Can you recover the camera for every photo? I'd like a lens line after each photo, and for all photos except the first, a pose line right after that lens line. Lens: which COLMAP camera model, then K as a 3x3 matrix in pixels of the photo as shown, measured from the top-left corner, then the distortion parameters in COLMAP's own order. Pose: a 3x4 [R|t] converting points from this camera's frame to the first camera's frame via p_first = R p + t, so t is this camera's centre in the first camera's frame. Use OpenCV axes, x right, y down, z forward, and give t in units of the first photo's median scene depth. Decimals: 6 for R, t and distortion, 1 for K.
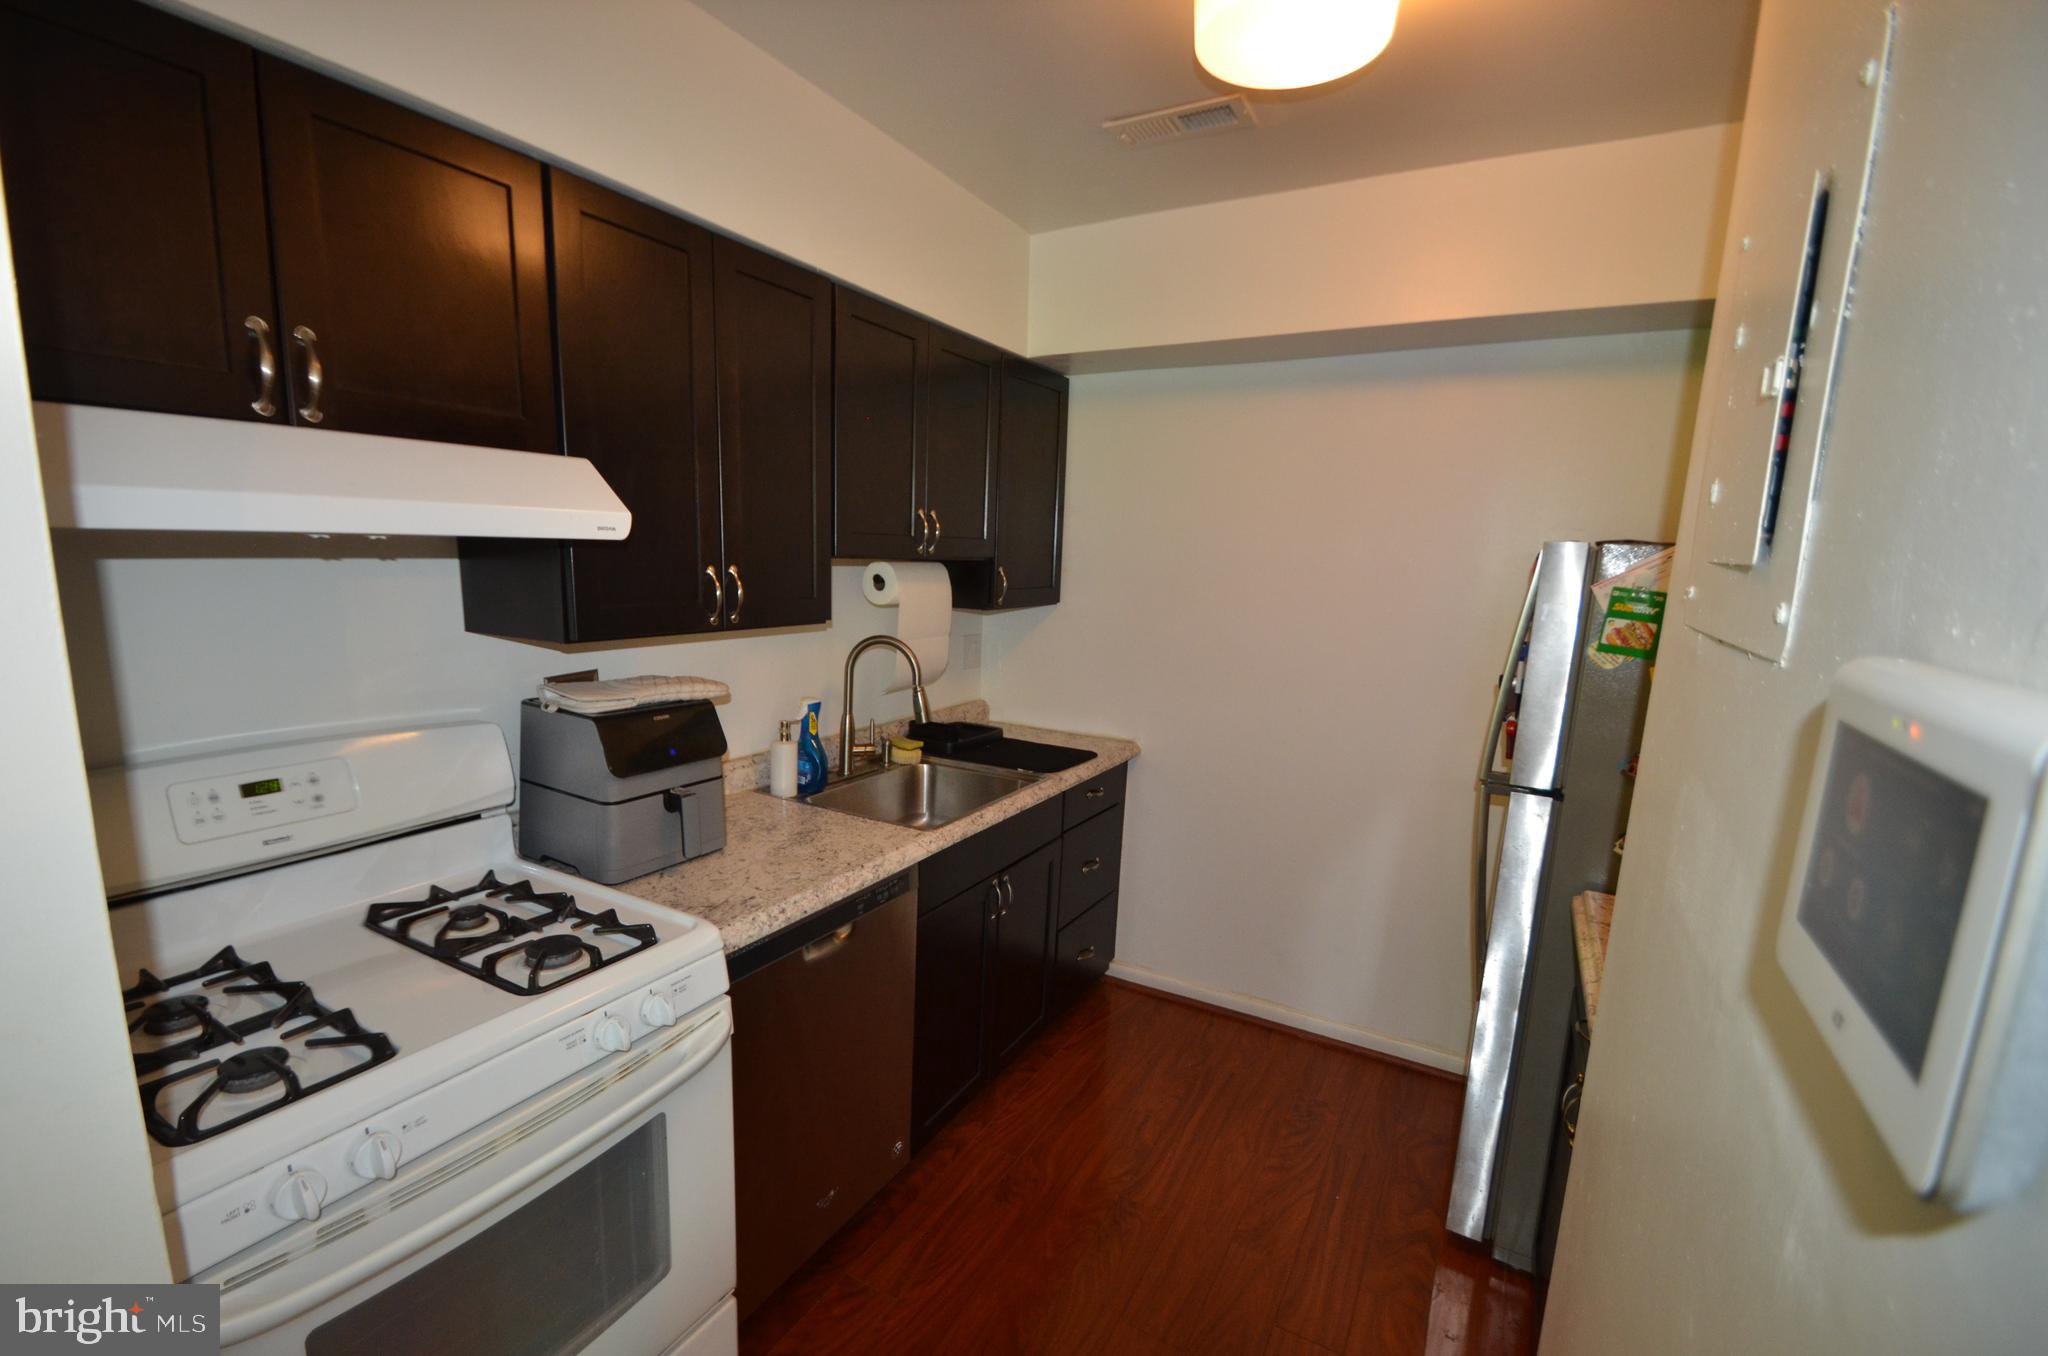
lens RADIAL K [[893.8, 0, 992.8], [0, 893.8, 725.9], [0, 0, 1]] dist [0.012117, -0.014863]
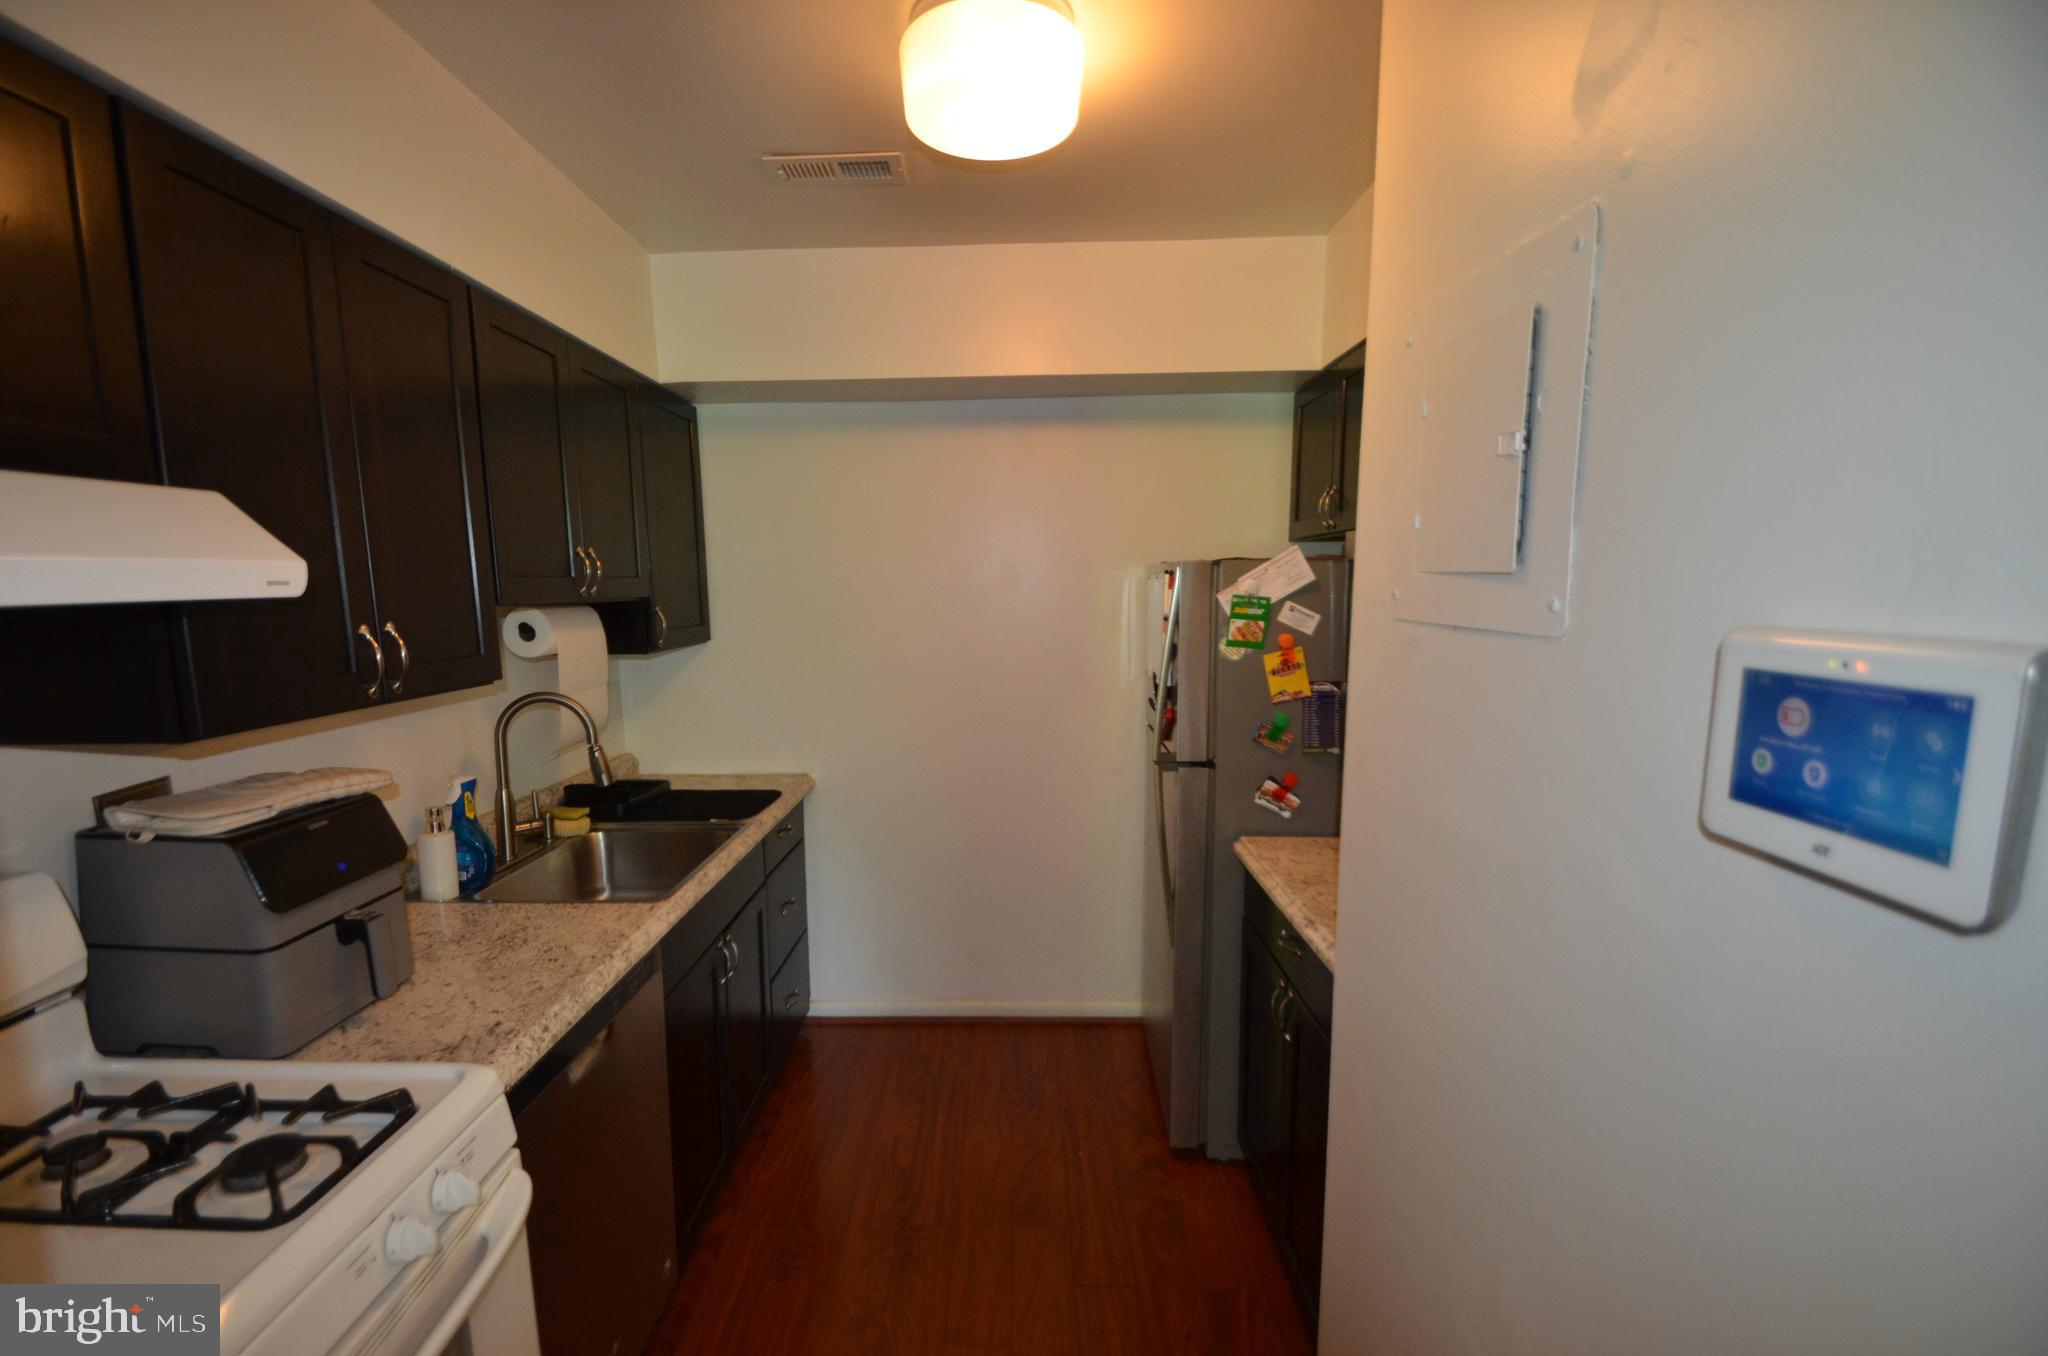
lens RADIAL K [[893.8, 0, 987.0], [0, 893.8, 726.0], [0, 0, 1]] dist [0.012117, -0.014863]
pose [[0.875836, -0.117309, 0.468134, -0.211237], [0.131935, 0.991257, 0.001559, -0.017947], [-0.464224, 0.060398, 0.883656, 0.051595]]
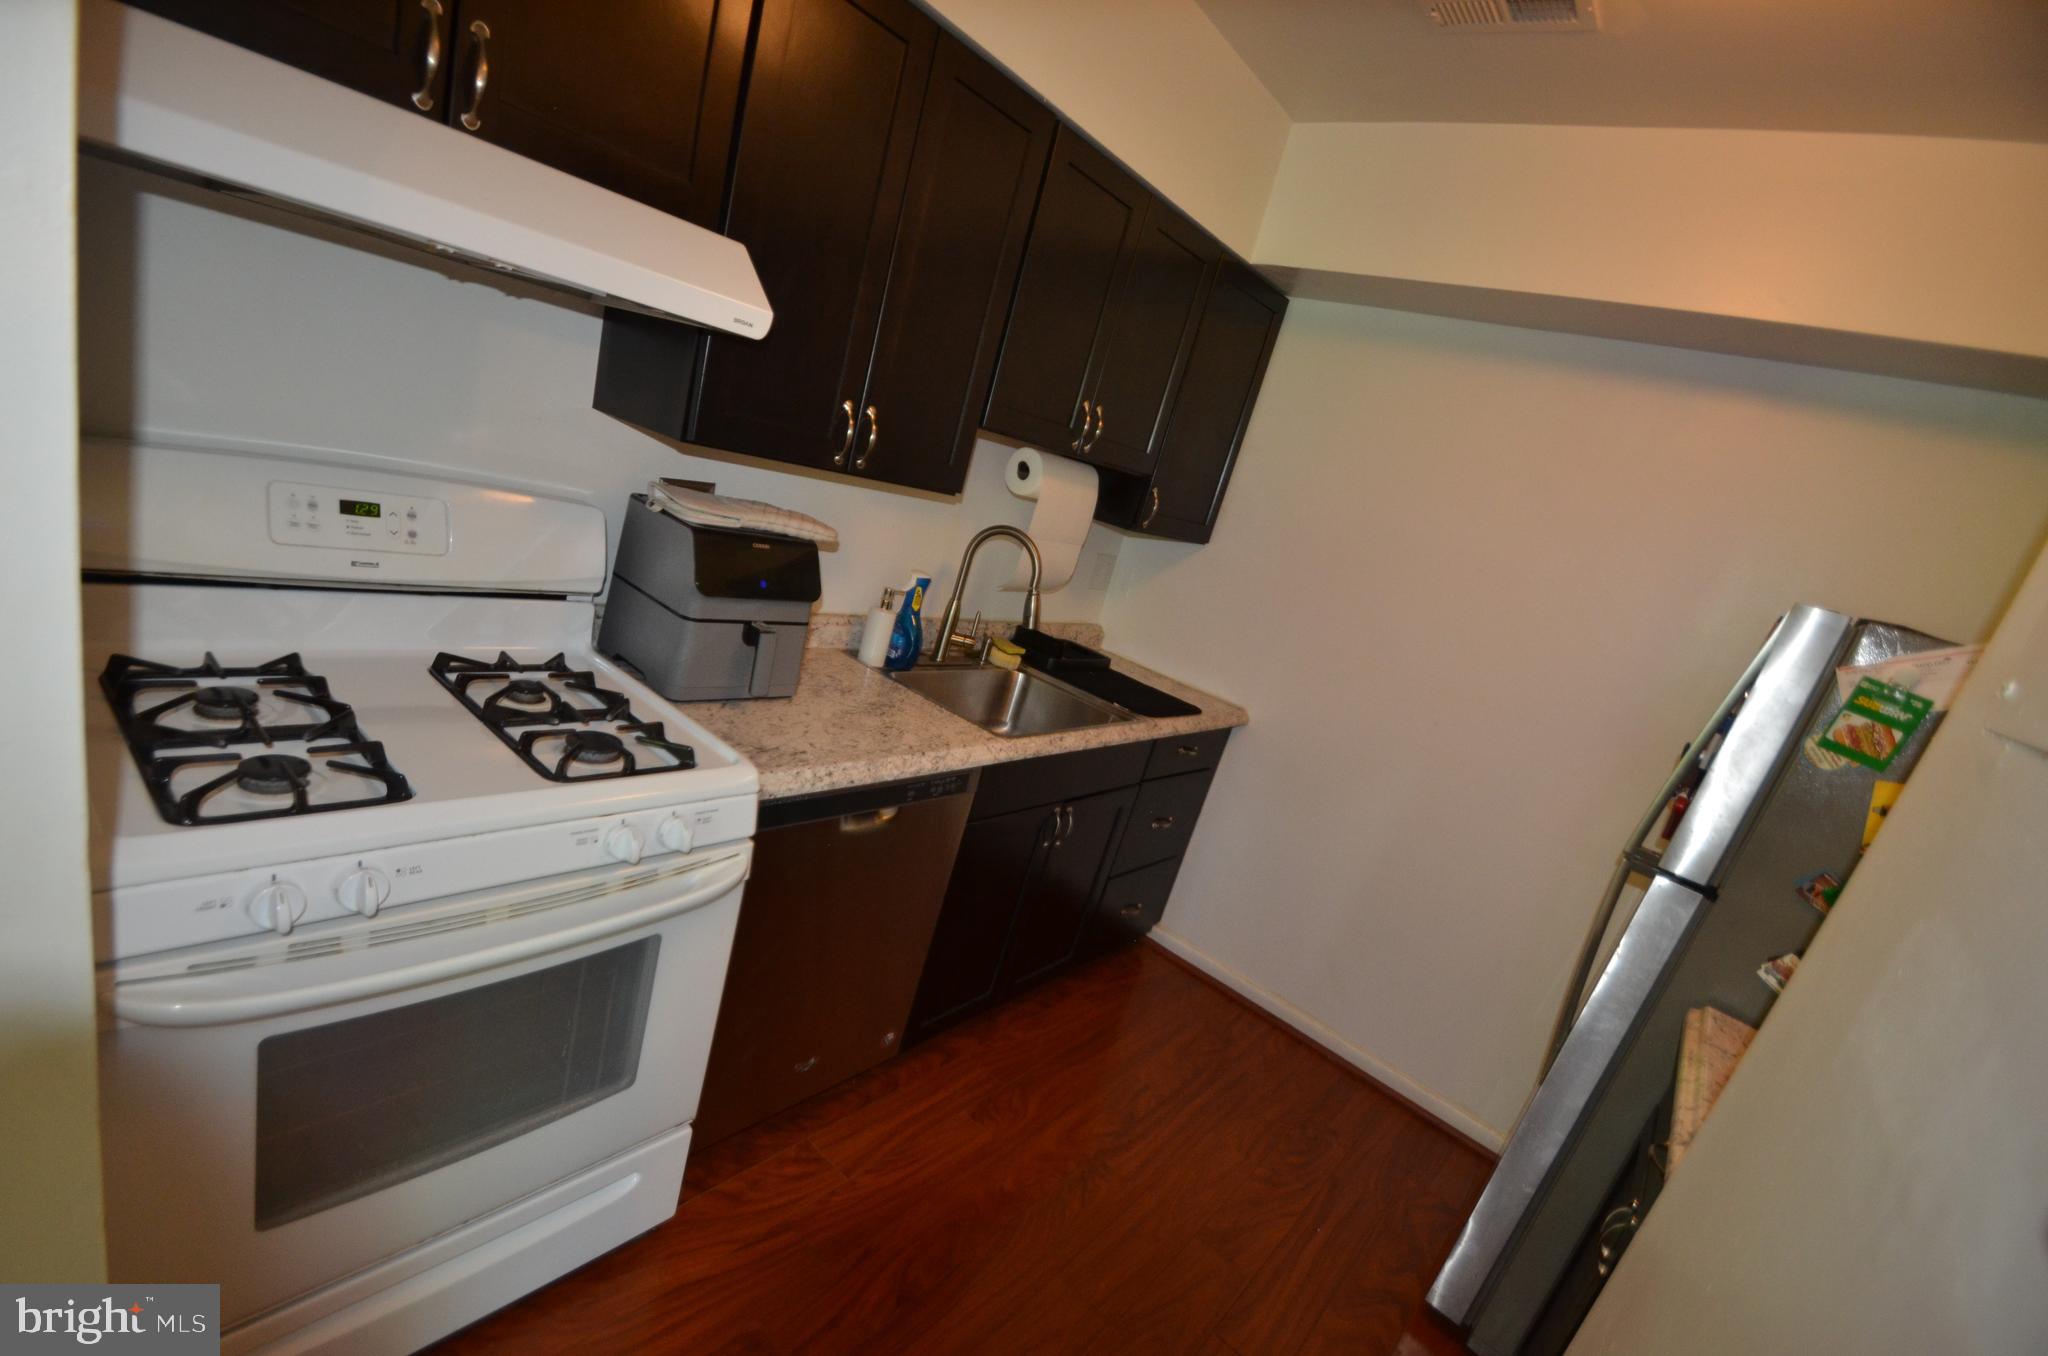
lens RADIAL K [[893.8, 0, 994.3], [0, 893.8, 725.6], [0, 0, 1]] dist [0.012117, -0.014863]
pose [[0.957313, 0.269112, -0.105501, 0.018992], [-0.259304, 0.960817, 0.097936, 0.016203], [0.127723, -0.066399, 0.989585, 0.071696]]
